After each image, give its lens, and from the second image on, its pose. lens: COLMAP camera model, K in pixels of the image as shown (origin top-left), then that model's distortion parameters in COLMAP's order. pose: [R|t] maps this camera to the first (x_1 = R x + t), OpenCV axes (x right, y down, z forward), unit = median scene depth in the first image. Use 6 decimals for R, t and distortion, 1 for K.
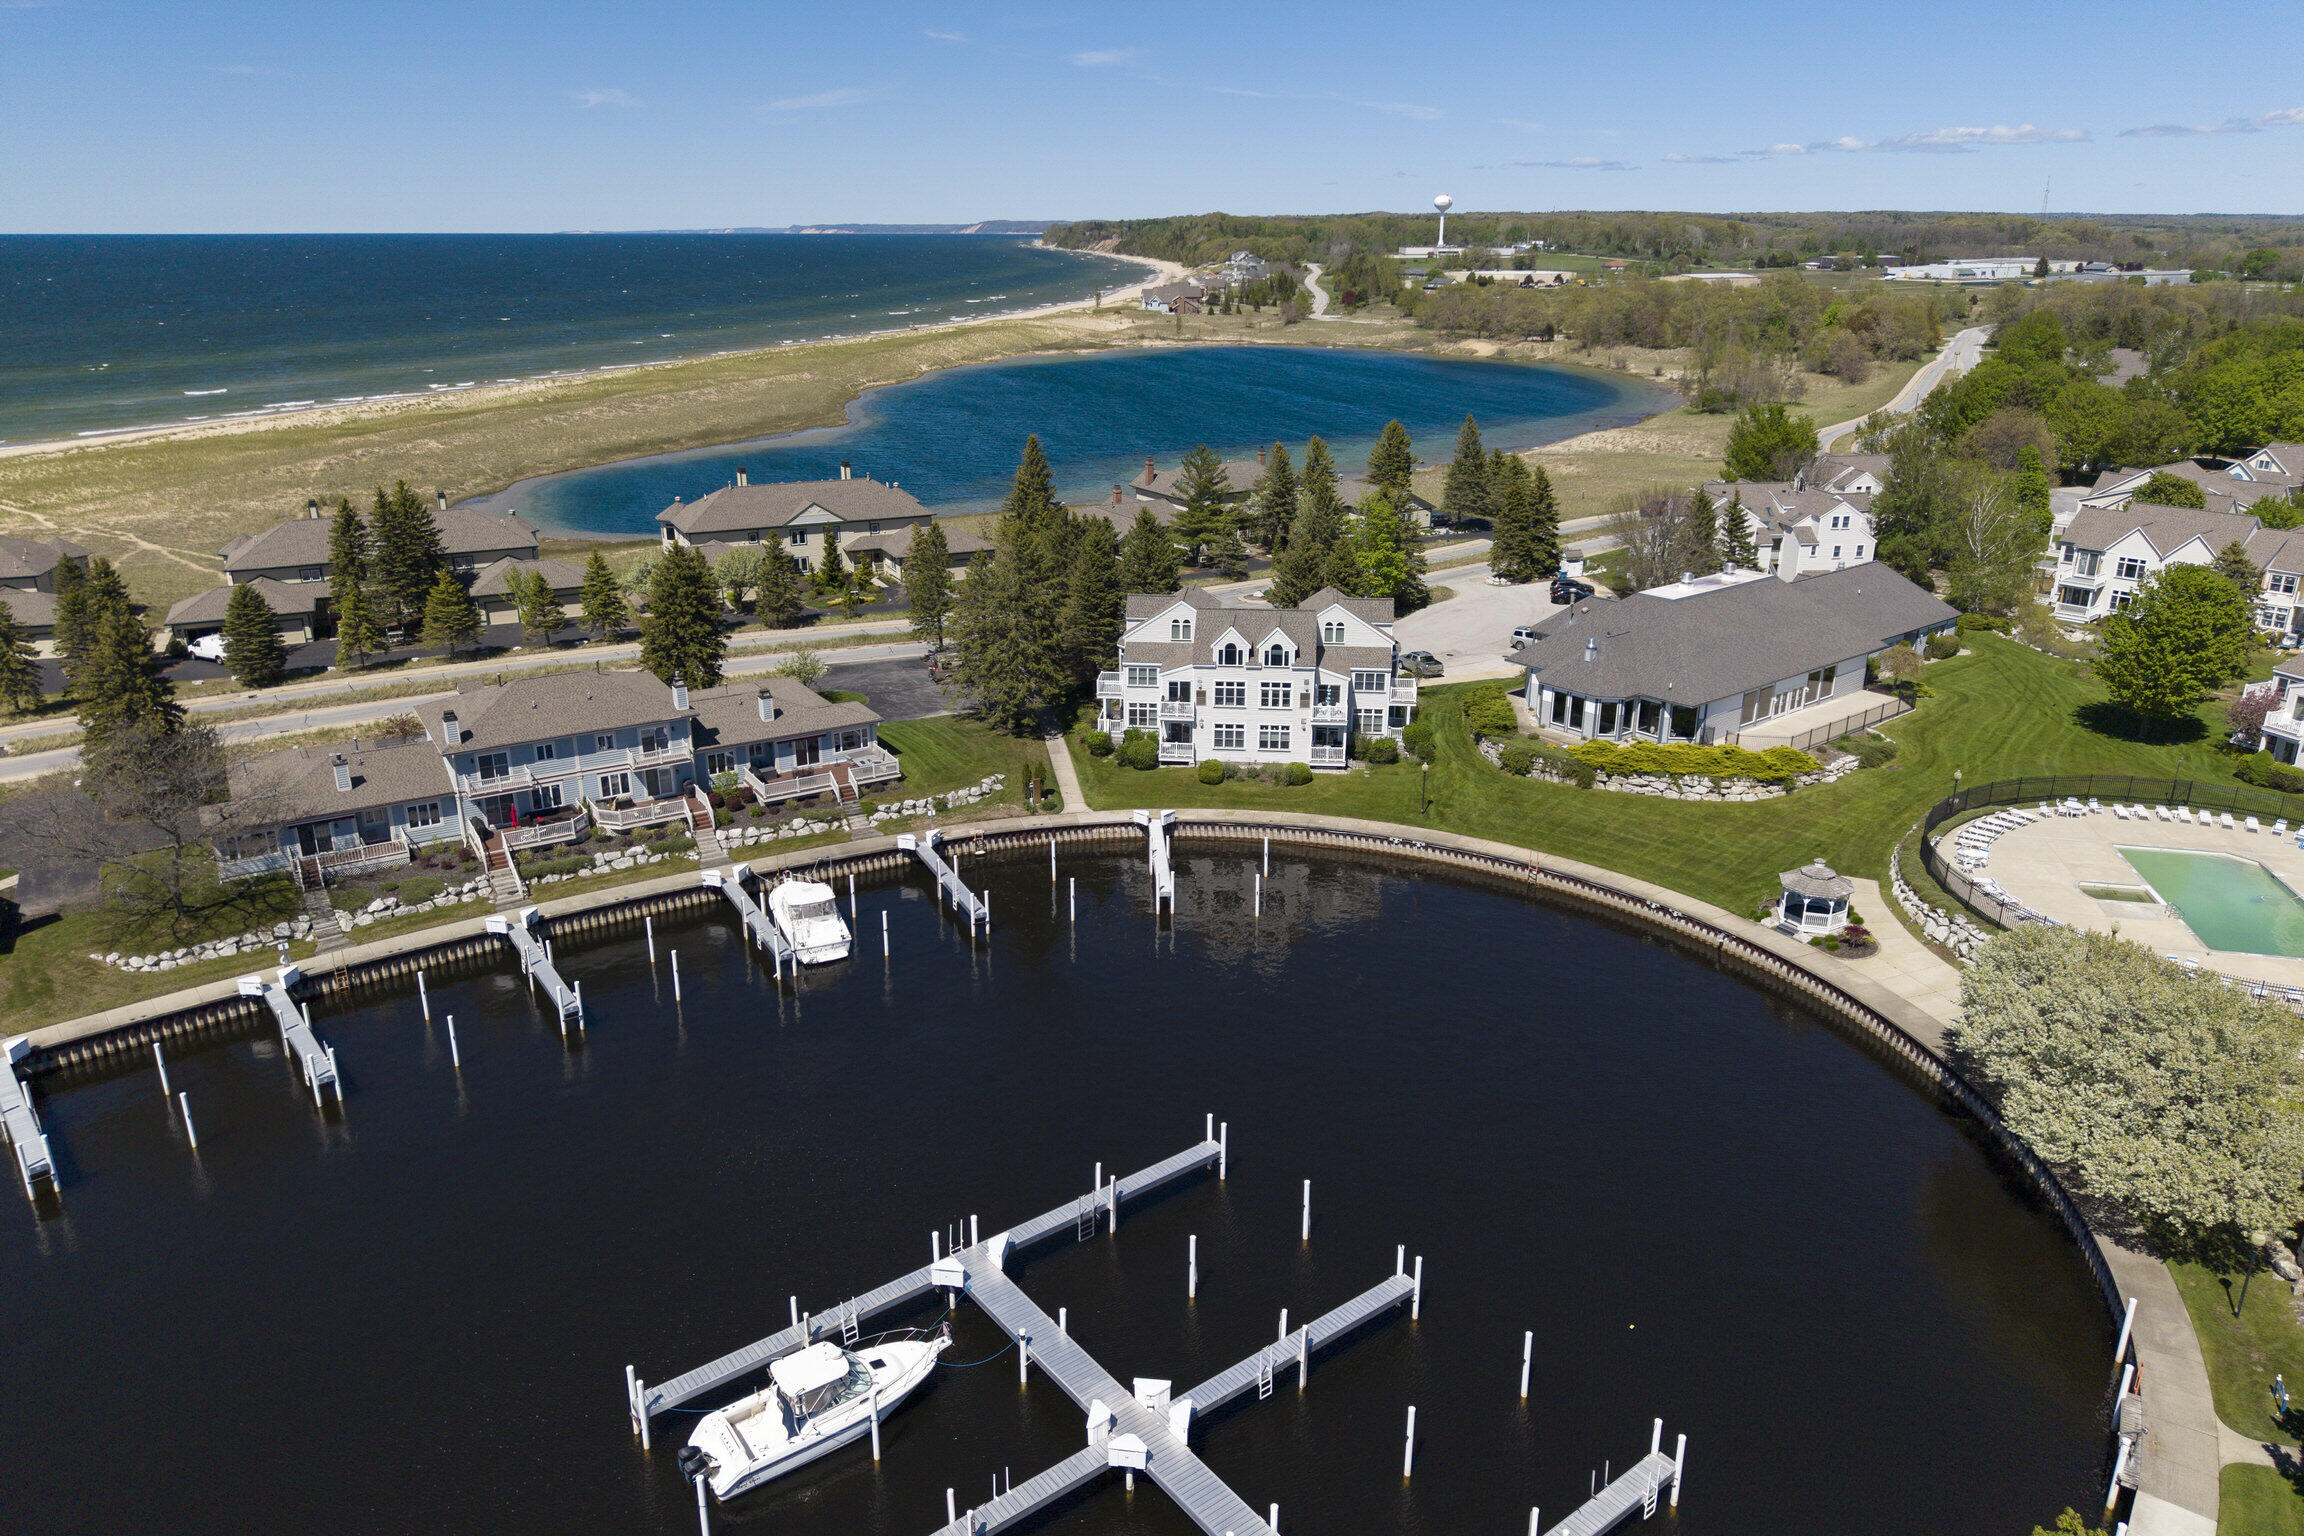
lens RADIAL K [[1531.7, 0, 1151.0], [0, 1531.7, 731.9], [0, 0, 1]] dist [0.046897, -0.053099]
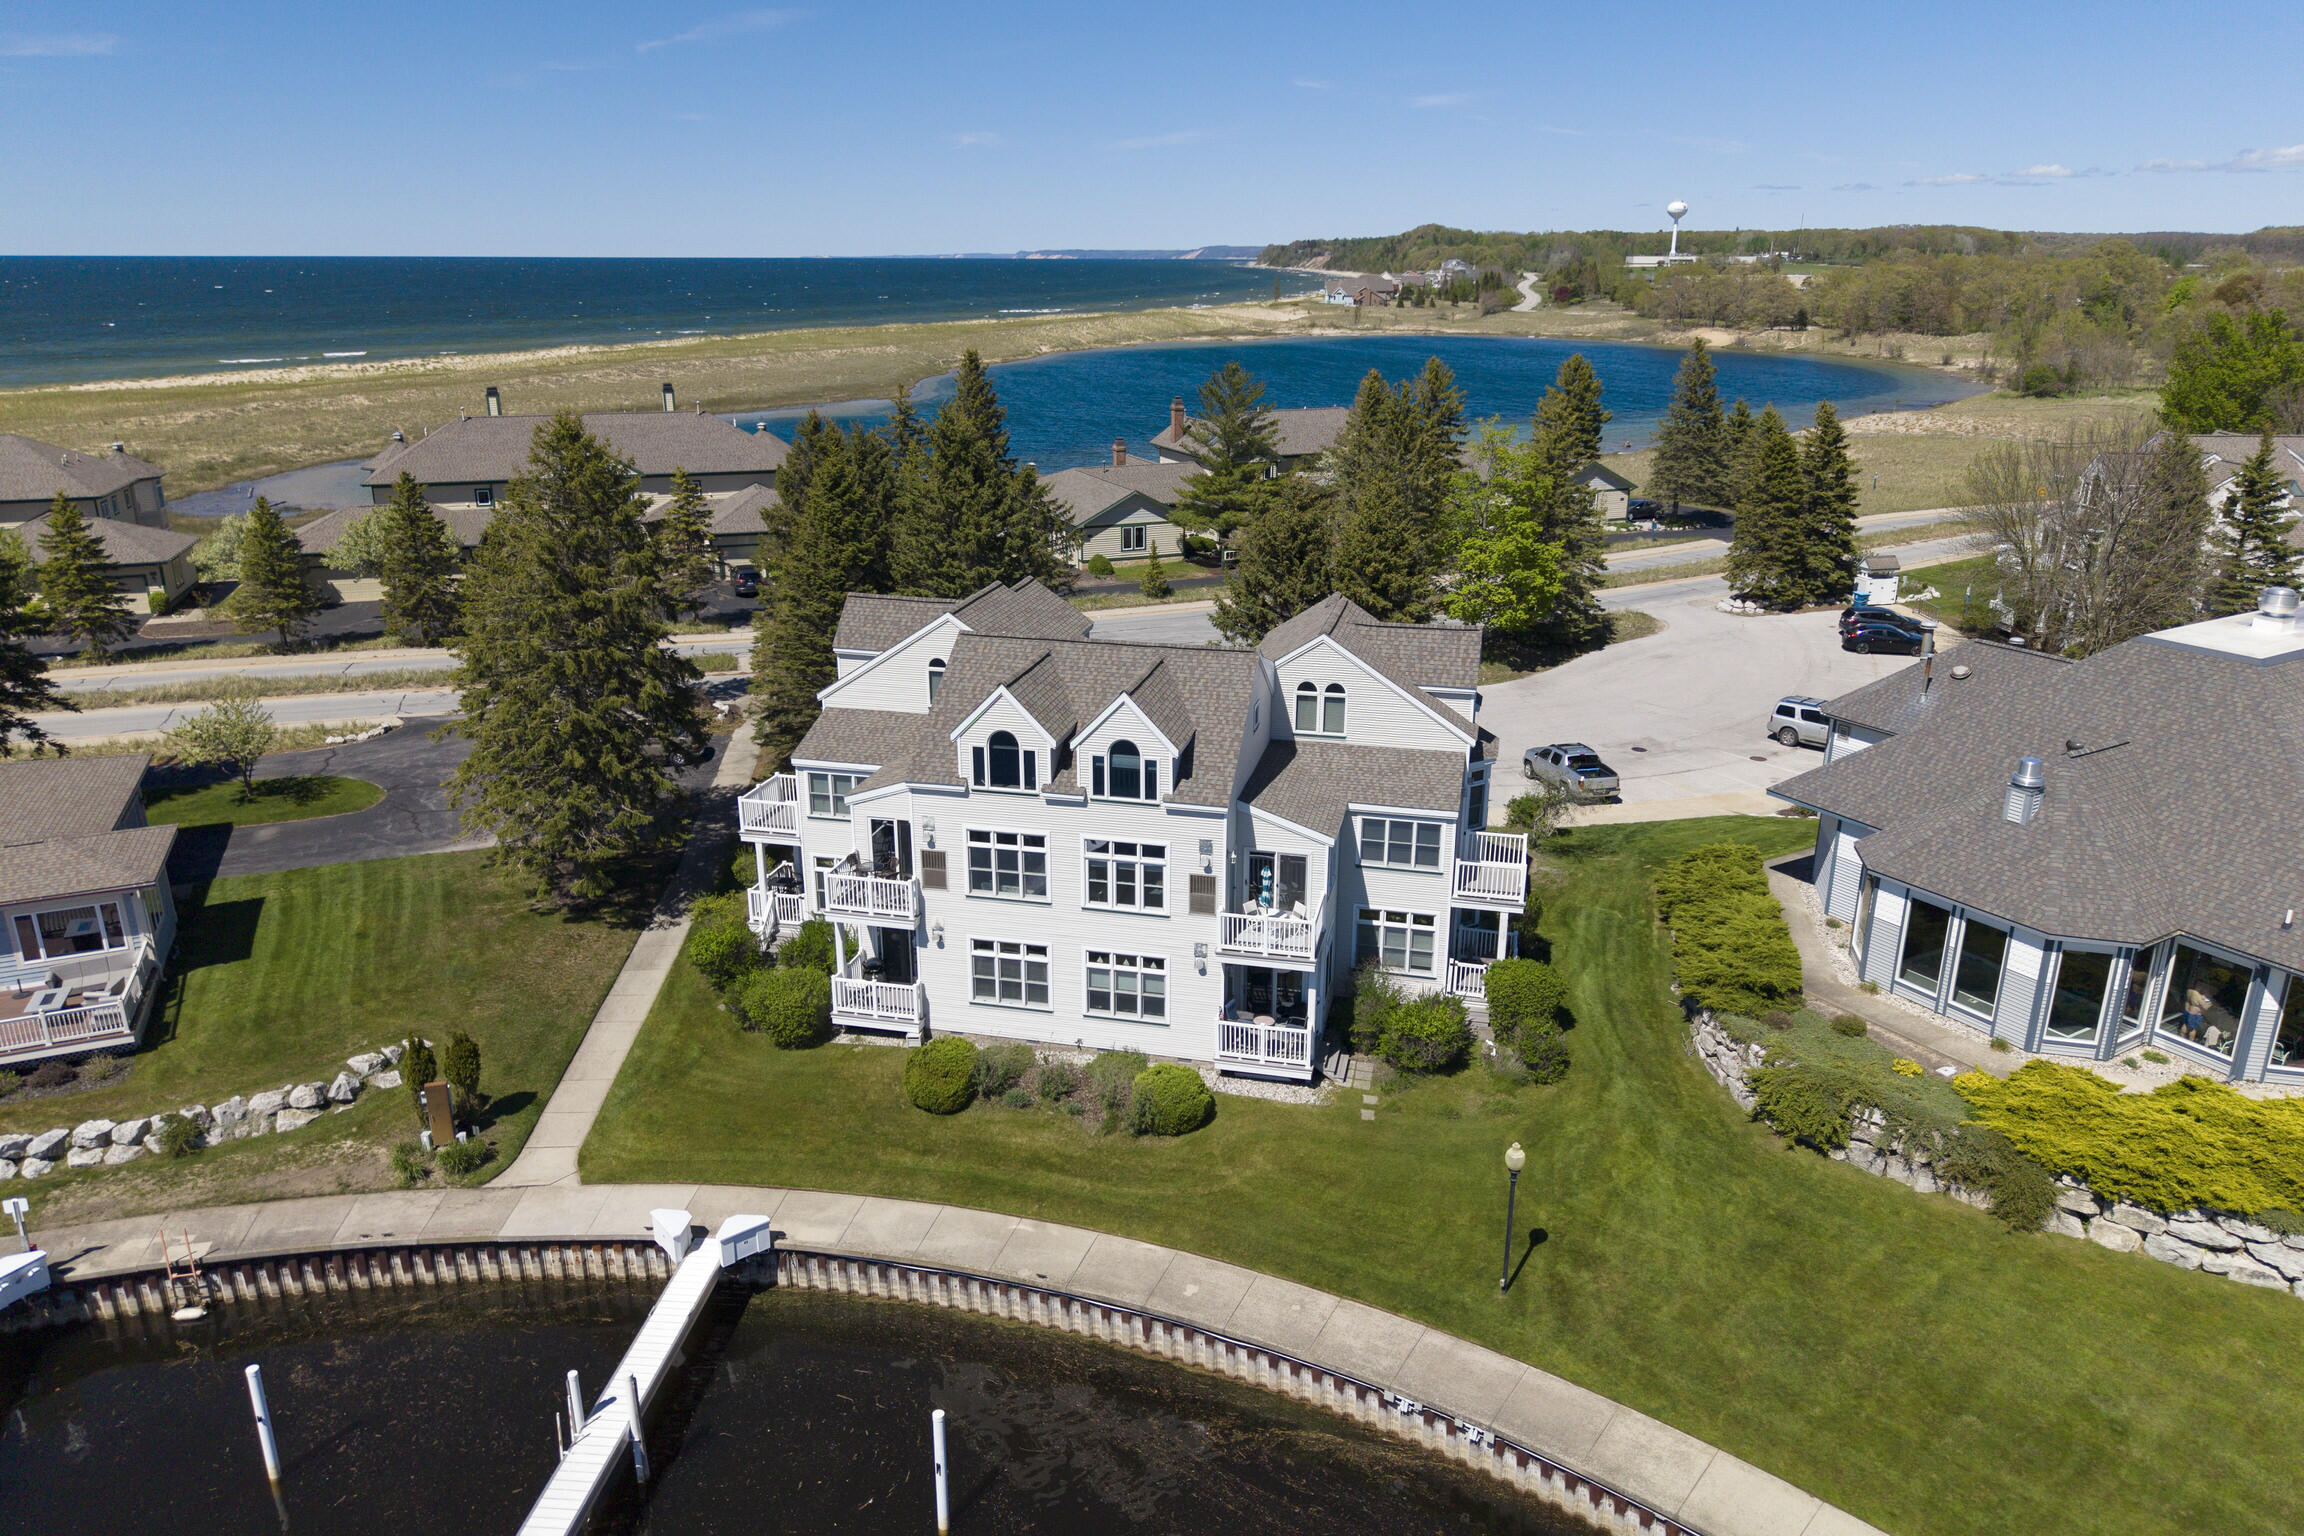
lens RADIAL K [[1539.1, 0, 1154.6], [0, 1539.1, 740.3], [0, 0, 1]] dist [0.022615, -0.031815]
pose [[0.991040, 0.043426, -0.126307, 0.132896], [-0.044833, 0.998960, -0.008320, -0.053491], [0.125814, 0.013908, 0.991956, 0.631537]]
